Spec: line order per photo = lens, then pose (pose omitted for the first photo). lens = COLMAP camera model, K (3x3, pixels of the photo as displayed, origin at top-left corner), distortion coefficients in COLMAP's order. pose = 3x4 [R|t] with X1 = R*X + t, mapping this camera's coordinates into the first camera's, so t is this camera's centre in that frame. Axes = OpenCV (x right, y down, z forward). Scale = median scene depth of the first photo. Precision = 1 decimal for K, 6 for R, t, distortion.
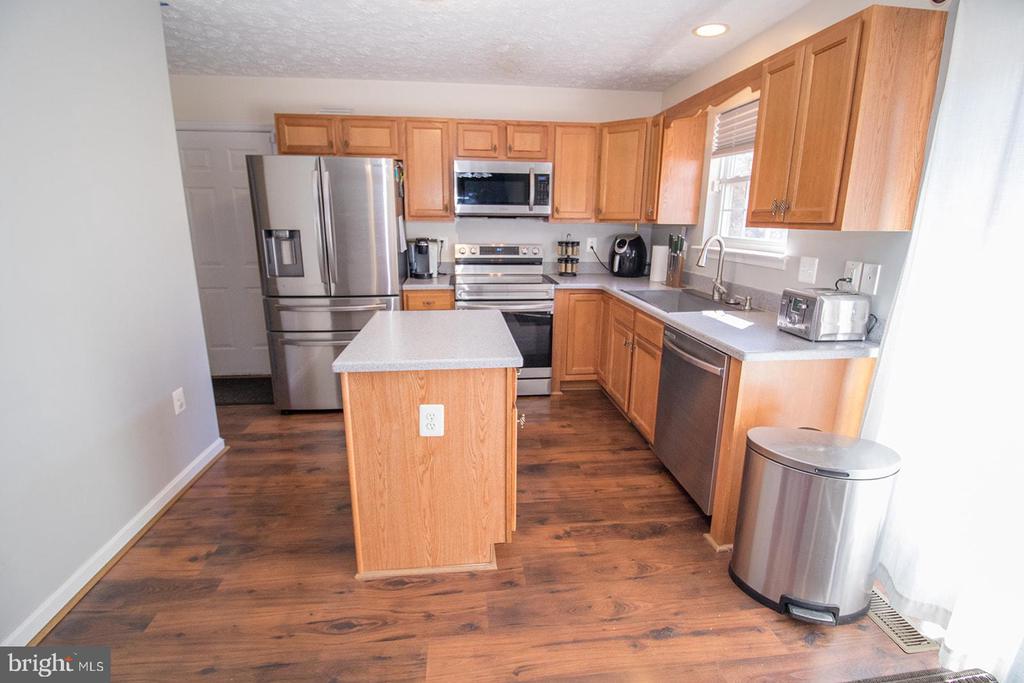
lens RADIAL K [[471.1, 0, 510.0], [0, 471.1, 332.2], [0, 0, 1]] dist [-0.001783, -0.012226]
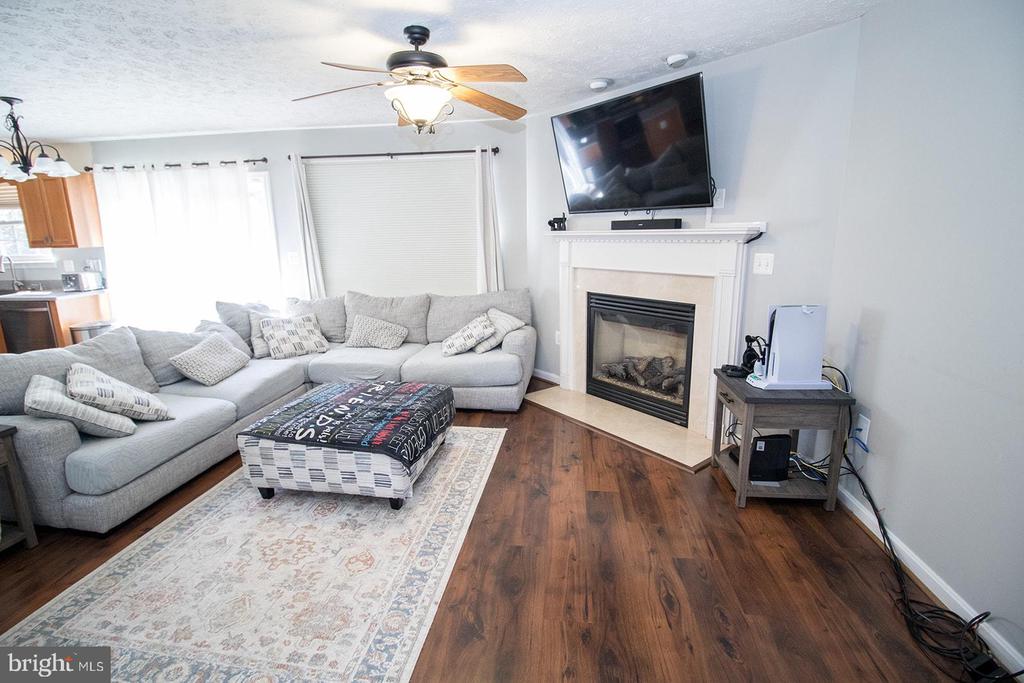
lens RADIAL K [[471.1, 0, 510.5], [0, 471.1, 331.1], [0, 0, 1]] dist [-0.001783, -0.012226]
pose [[0.217985, -0.215159, 0.951940, -0.732490], [0.248978, 0.955381, 0.158924, 0.227413], [-0.943659, 0.202369, 0.261828, -1.014842]]
